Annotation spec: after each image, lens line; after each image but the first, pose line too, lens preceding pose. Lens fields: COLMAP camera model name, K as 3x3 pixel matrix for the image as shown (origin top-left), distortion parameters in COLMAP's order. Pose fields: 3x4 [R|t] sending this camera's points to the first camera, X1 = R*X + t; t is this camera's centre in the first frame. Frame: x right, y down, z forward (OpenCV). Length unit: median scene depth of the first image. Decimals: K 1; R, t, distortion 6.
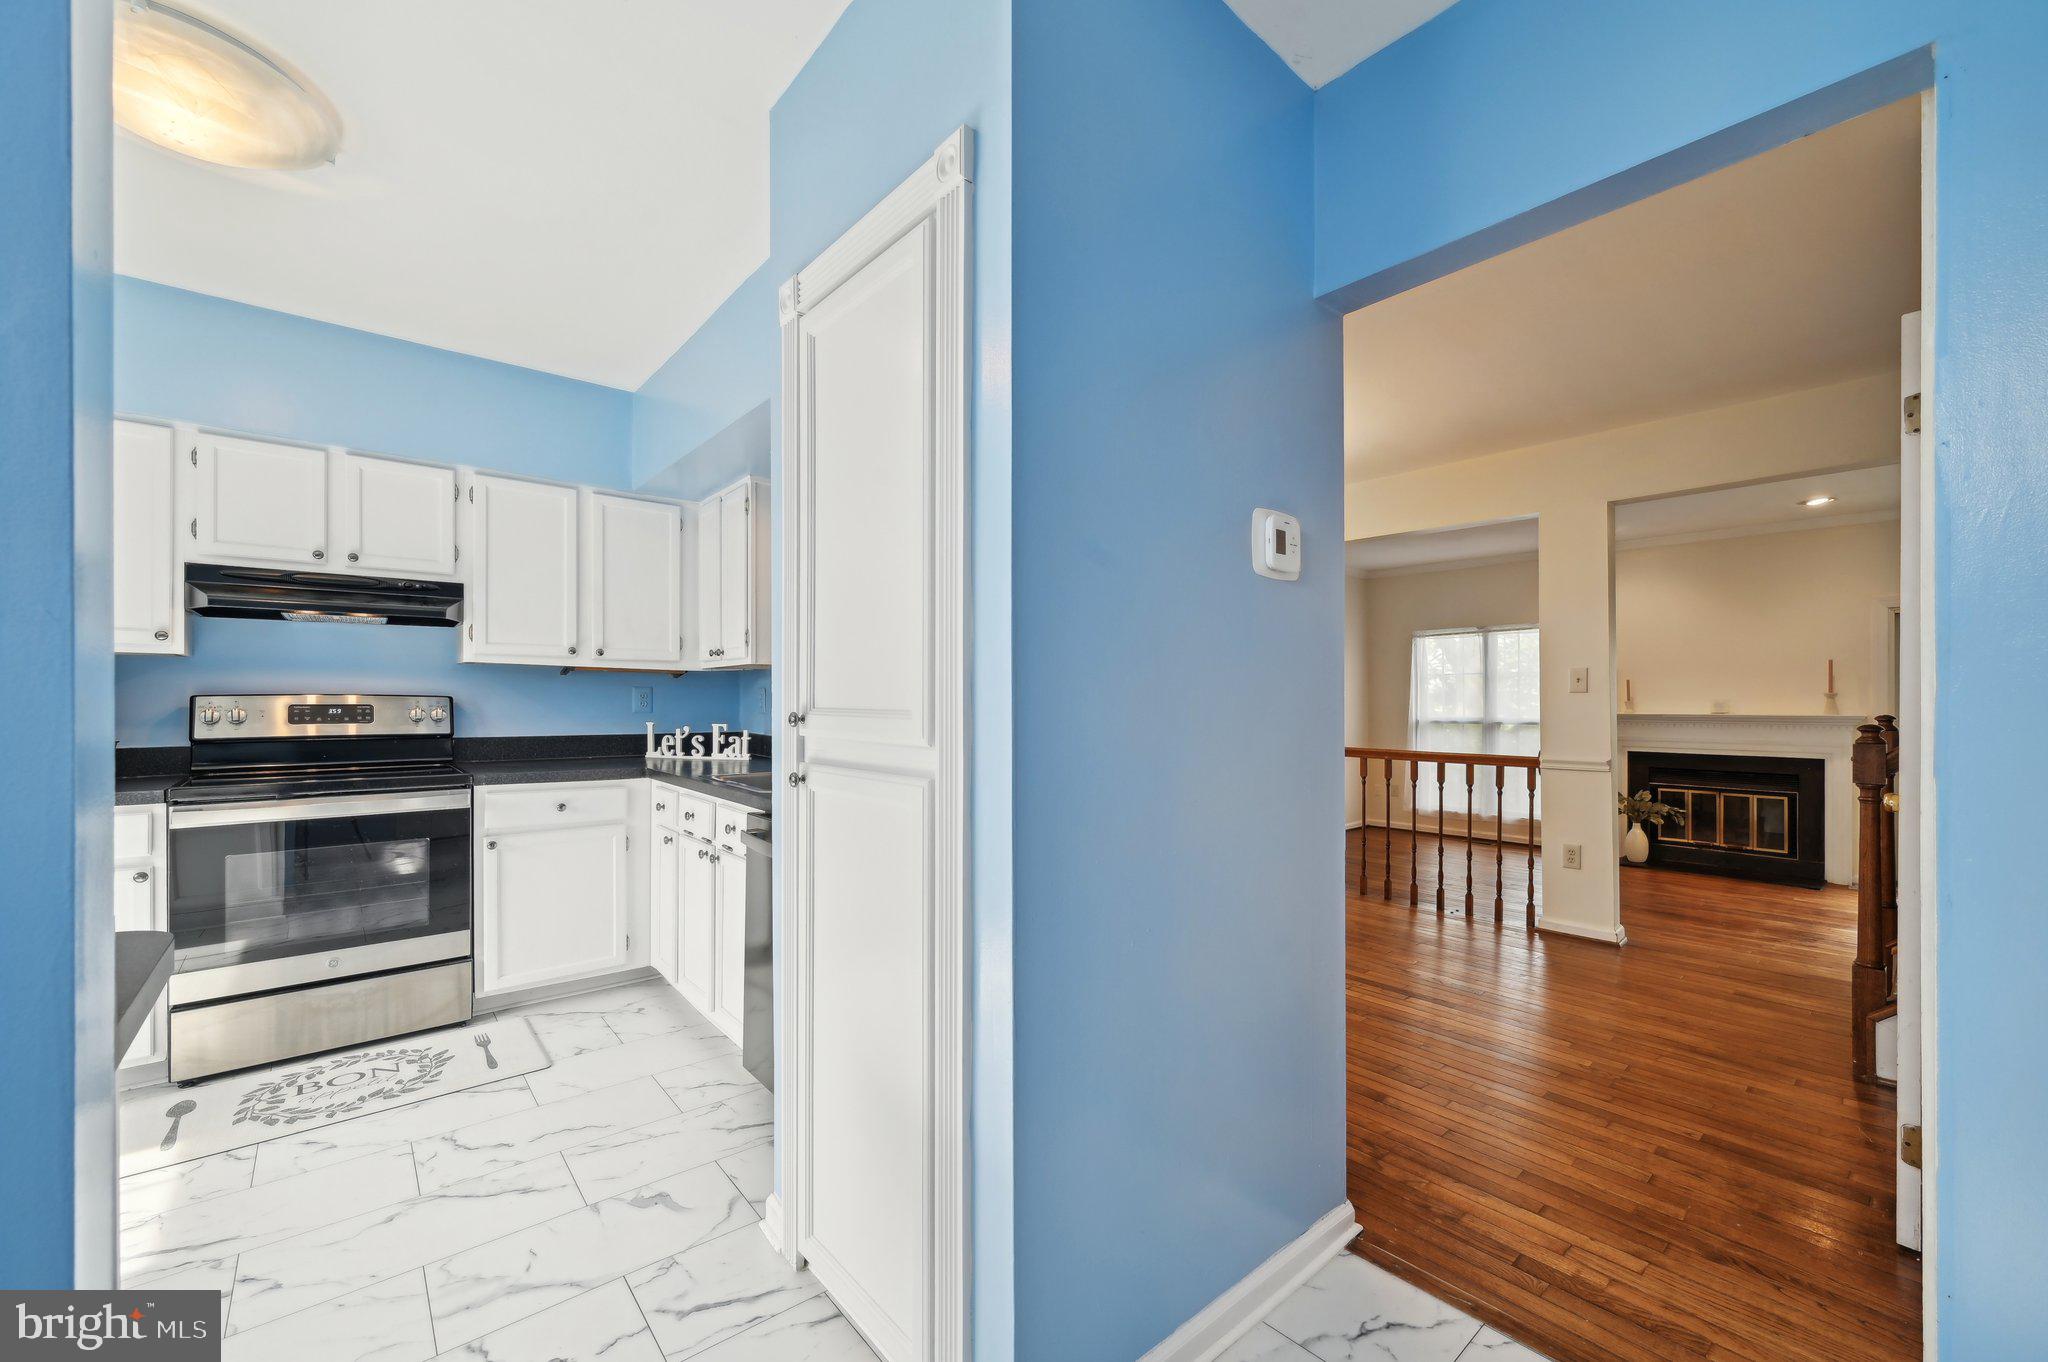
lens RADIAL K [[808.9, 0, 1027.5], [0, 808.9, 700.4], [0, 0, 1]] dist [-0.001806, 0.000563]
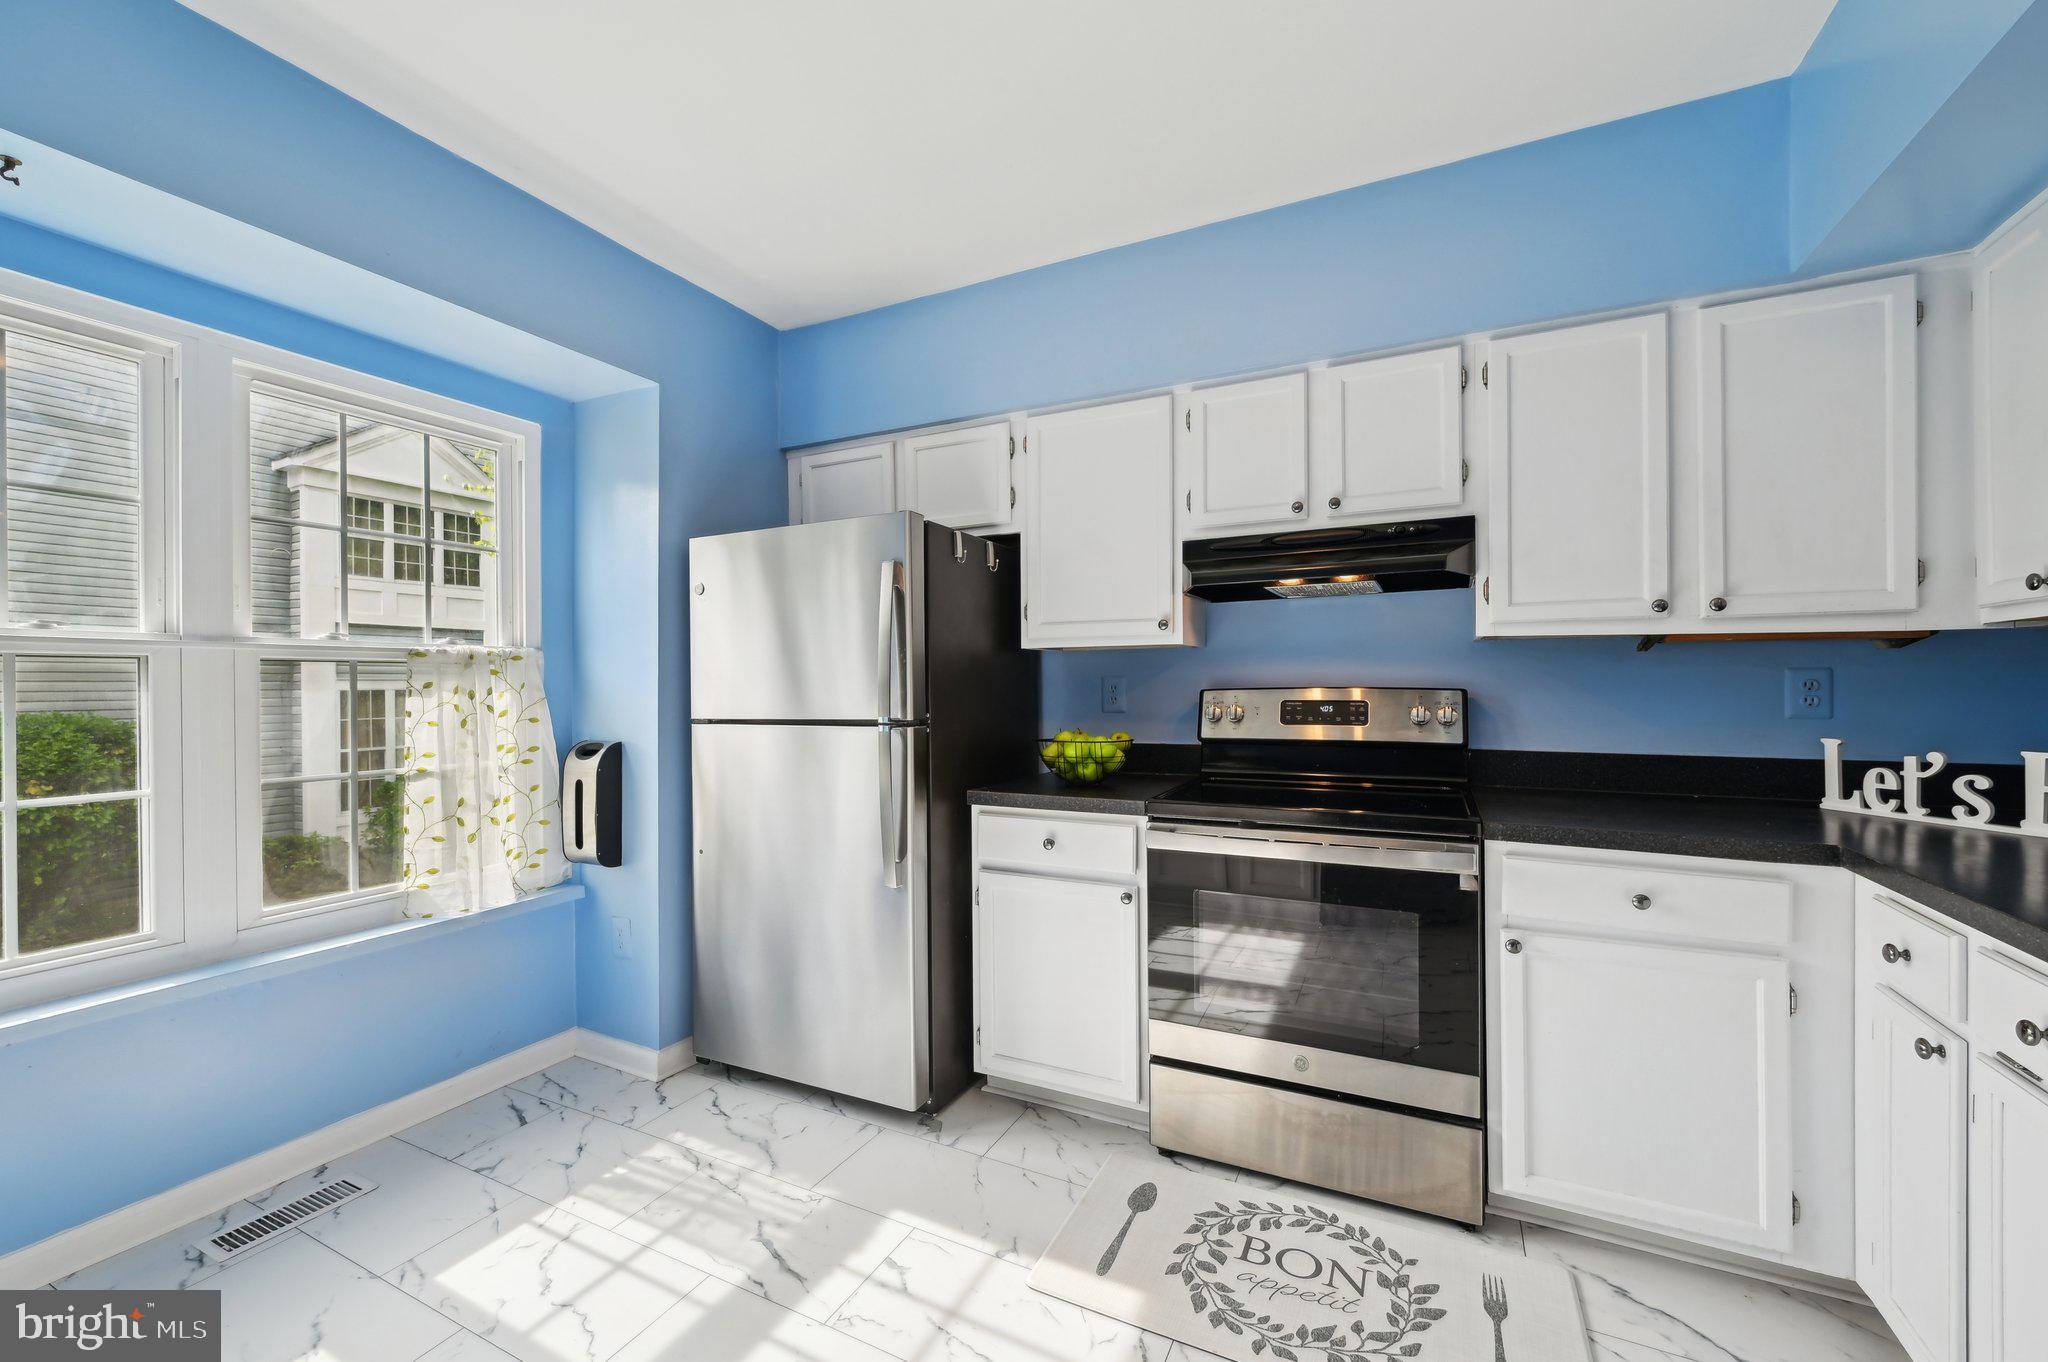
lens RADIAL K [[808.9, 0, 1038.5], [0, 808.9, 685.0], [0, 0, 1]] dist [-0.001806, 0.000563]
pose [[0.399525, -0.005242, -0.916707, -0.253733], [0.005031, 0.999981, -0.003526, -0.008622], [0.916709, -0.003203, 0.399543, 0.435669]]
